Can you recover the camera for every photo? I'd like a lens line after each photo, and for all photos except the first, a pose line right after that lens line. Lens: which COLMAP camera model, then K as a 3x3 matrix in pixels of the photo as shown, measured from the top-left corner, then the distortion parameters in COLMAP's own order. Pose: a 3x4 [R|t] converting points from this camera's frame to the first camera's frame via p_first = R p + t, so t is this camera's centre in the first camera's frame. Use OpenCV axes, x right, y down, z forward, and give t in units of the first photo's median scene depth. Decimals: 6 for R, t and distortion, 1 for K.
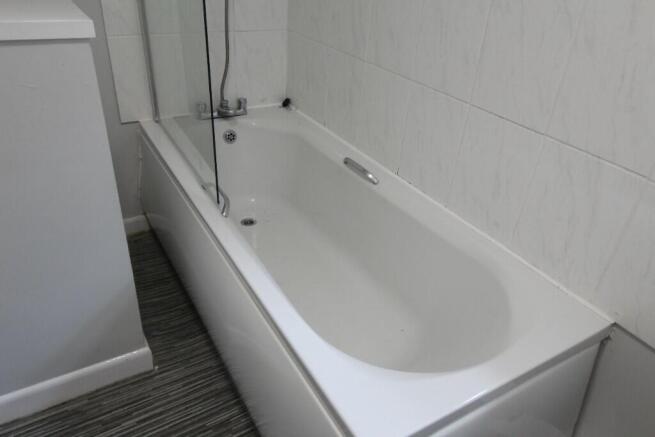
lens RADIAL K [[472.1, 0, 327.5], [0, 472.1, 218.5], [0, 0, 1]] dist [0.005121, -0.000033]
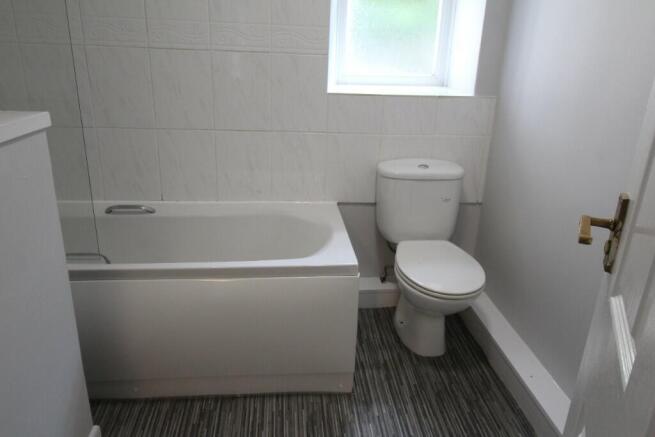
lens RADIAL K [[472.1, 0, 327.5], [0, 472.1, 218.5], [0, 0, 1]] dist [0.005121, -0.000033]
pose [[0.430469, -0.355837, 0.829504, -0.855163], [0.458669, 0.877746, 0.138507, -0.021922], [-0.777380, 0.320845, 0.541054, -0.057500]]
